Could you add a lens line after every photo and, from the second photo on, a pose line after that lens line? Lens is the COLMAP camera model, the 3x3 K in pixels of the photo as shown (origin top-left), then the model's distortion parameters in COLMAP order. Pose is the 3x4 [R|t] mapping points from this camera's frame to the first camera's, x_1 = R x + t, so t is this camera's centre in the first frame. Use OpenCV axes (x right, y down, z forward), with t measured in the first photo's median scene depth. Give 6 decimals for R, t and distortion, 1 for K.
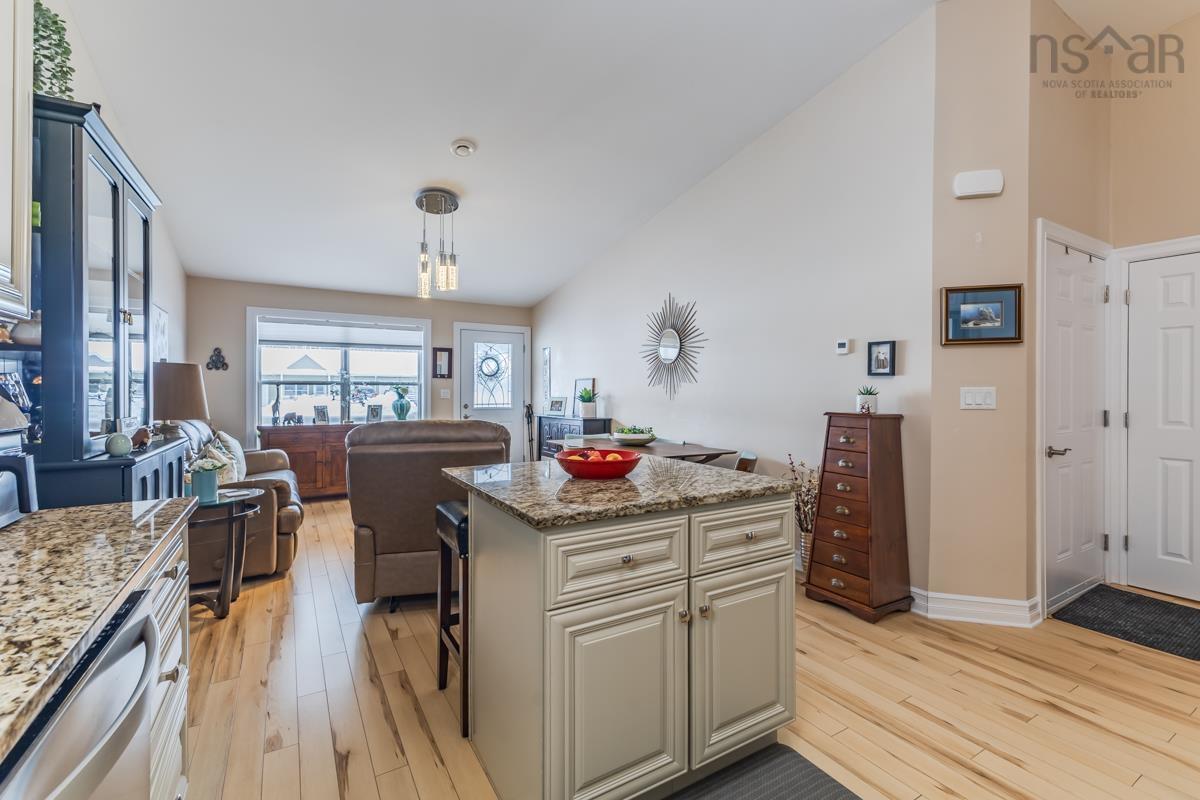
lens RADIAL K [[523.9, 0, 600.8], [0, 523.9, 391.7], [0, 0, 1]] dist [0.015867, -0.006472]
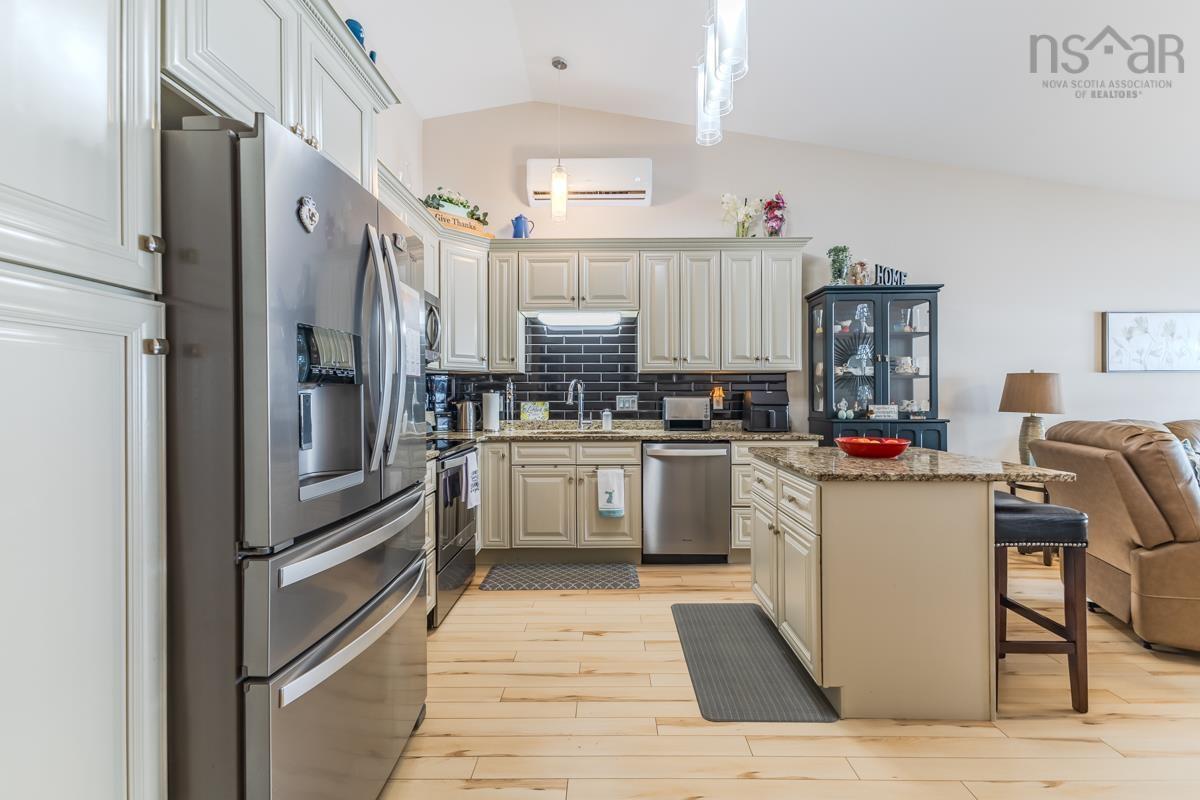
lens RADIAL K [[518.2, 0, 598.3], [0, 518.2, 398.1], [0, 0, 1]] dist [0.011372, 0.000217]
pose [[-0.533614, 0.004344, -0.845717, 0.921062], [0.001252, 0.999990, 0.004346, 0.005910], [0.845727, 0.001261, -0.533614, 0.710849]]
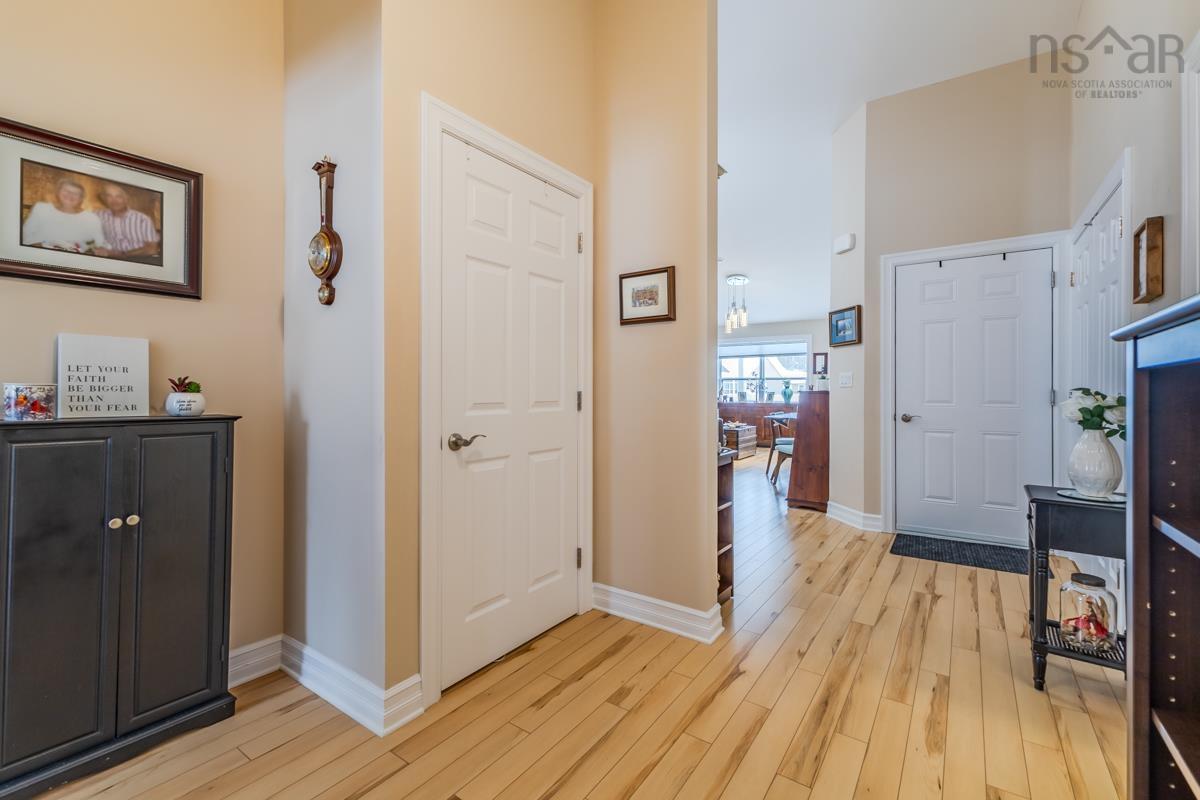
lens RADIAL K [[523.9, 0, 600.8], [0, 523.9, 391.7], [0, 0, 1]] dist [0.015867, -0.006472]
pose [[0.410684, 0.004283, -0.911768, 1.772937], [-0.001819, 0.999991, 0.003878, 0.041004], [0.911776, 0.000066, 0.410688, -0.288921]]
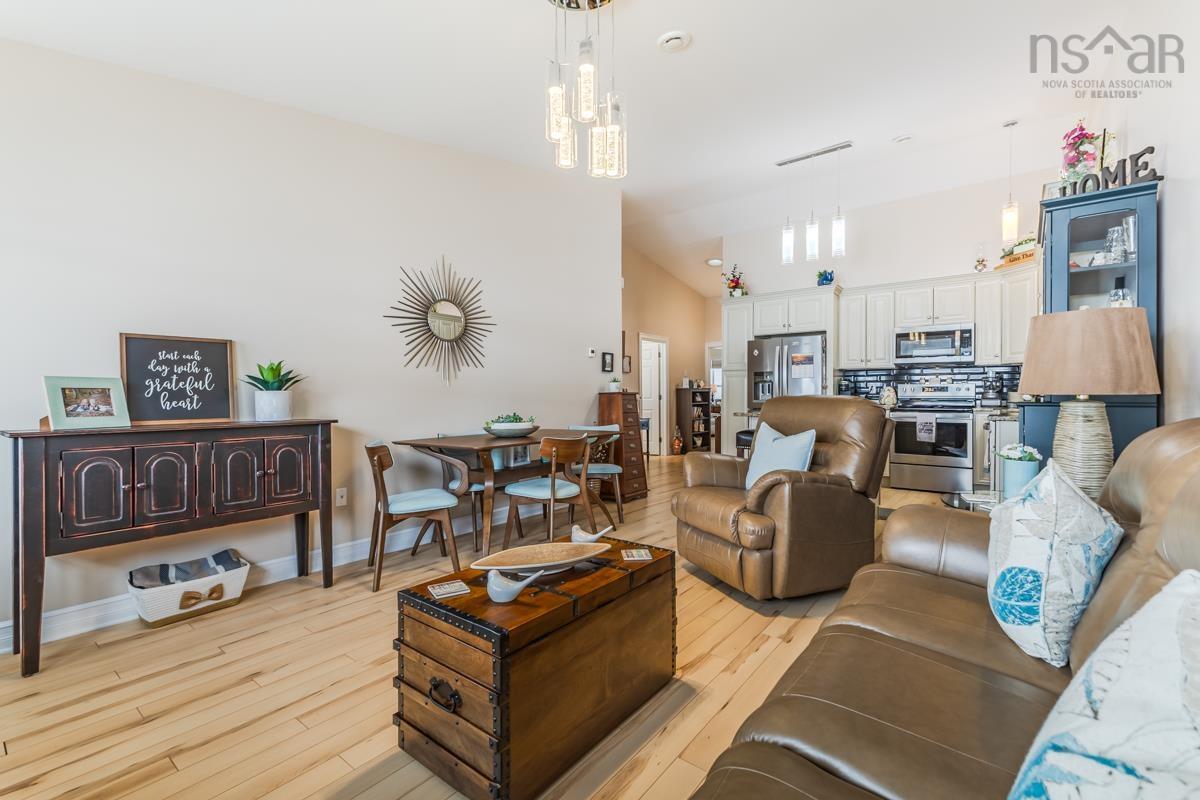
lens RADIAL K [[518.2, 0, 598.3], [0, 518.2, 398.1], [0, 0, 1]] dist [0.011372, 0.000217]
pose [[-0.340987, -0.006269, 0.940047, -1.191935], [0.000776, 0.999976, 0.006950, 0.050466], [-0.940068, 0.003100, -0.340974, 1.716409]]
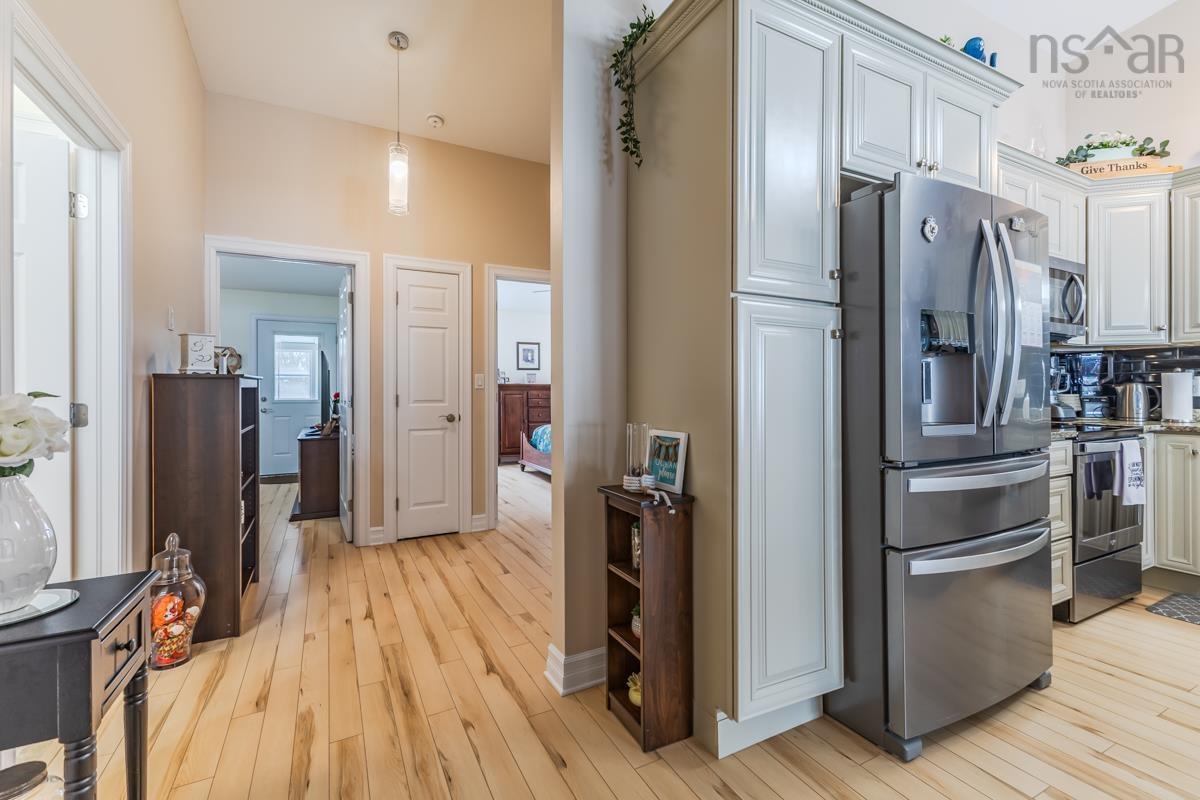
lens RADIAL K [[523.9, 0, 600.8], [0, 523.9, 391.7], [0, 0, 1]] dist [0.015867, -0.006472]
pose [[-0.998143, 0.001067, 0.060906, 1.011694], [0.001095, 0.999999, 0.000434, 0.036623], [-0.060906, 0.000500, -0.998143, 0.881345]]
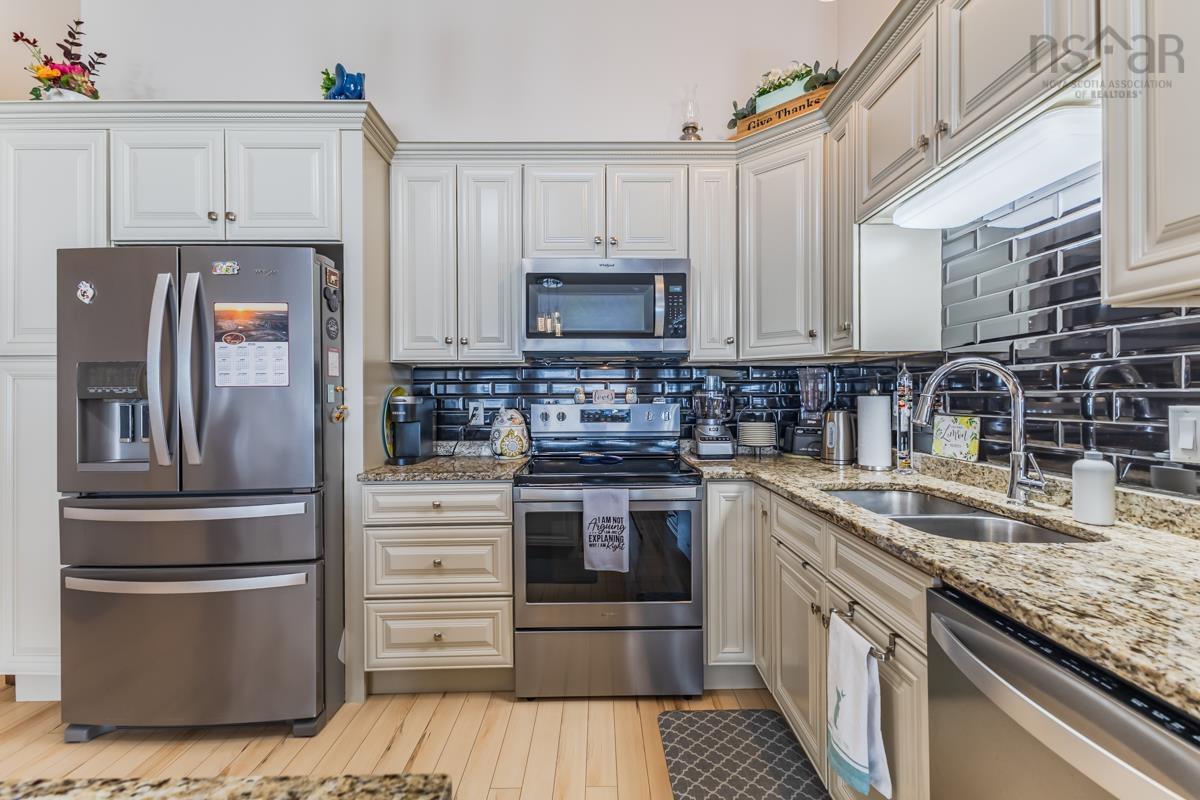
lens RADIAL K [[518.2, 0, 598.3], [0, 518.2, 398.1], [0, 0, 1]] dist [0.011372, 0.000217]
pose [[-0.856653, 0.003124, 0.515884, -0.165007], [0.005634, 0.999979, 0.003300, -0.002532], [-0.515863, 0.005734, -0.856652, 0.538033]]
